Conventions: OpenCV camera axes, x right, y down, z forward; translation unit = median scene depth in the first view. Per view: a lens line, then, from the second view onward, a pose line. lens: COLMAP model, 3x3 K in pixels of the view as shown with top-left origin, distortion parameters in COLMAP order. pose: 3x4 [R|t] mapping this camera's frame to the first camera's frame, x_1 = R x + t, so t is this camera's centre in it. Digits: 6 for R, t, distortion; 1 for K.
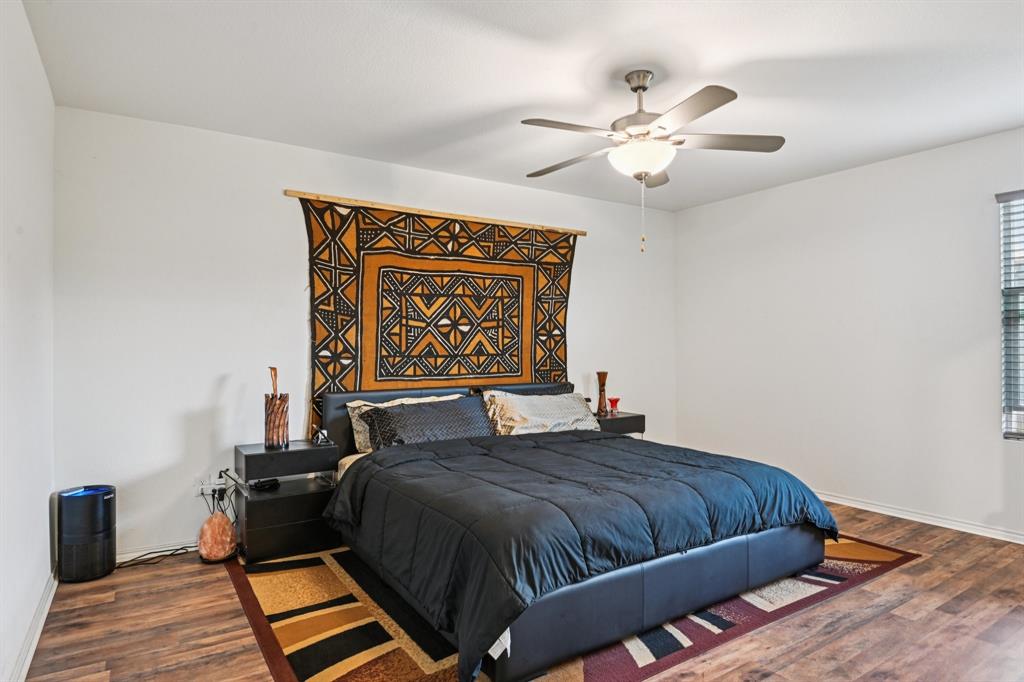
lens RADIAL K [[584.9, 0, 512.0], [0, 584.9, 341.0], [0, 0, 1]] dist [-0.001743, -0.000610]
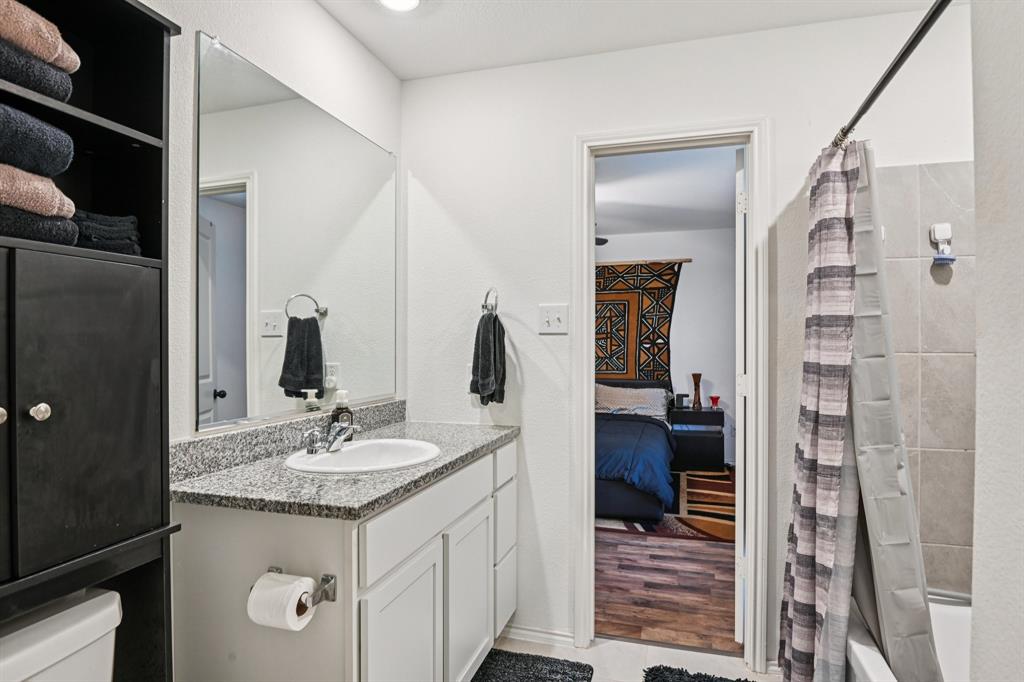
lens RADIAL K [[542.5, 0, 513.0], [0, 542.5, 344.6], [0, 0, 1]] dist [-0.004199, -0.012290]
pose [[0.641420, 0.000840, -0.767190, 0.802797], [0.002052, 0.999994, 0.002811, -0.011748], [0.767187, -0.003377, 0.641414, -0.015986]]
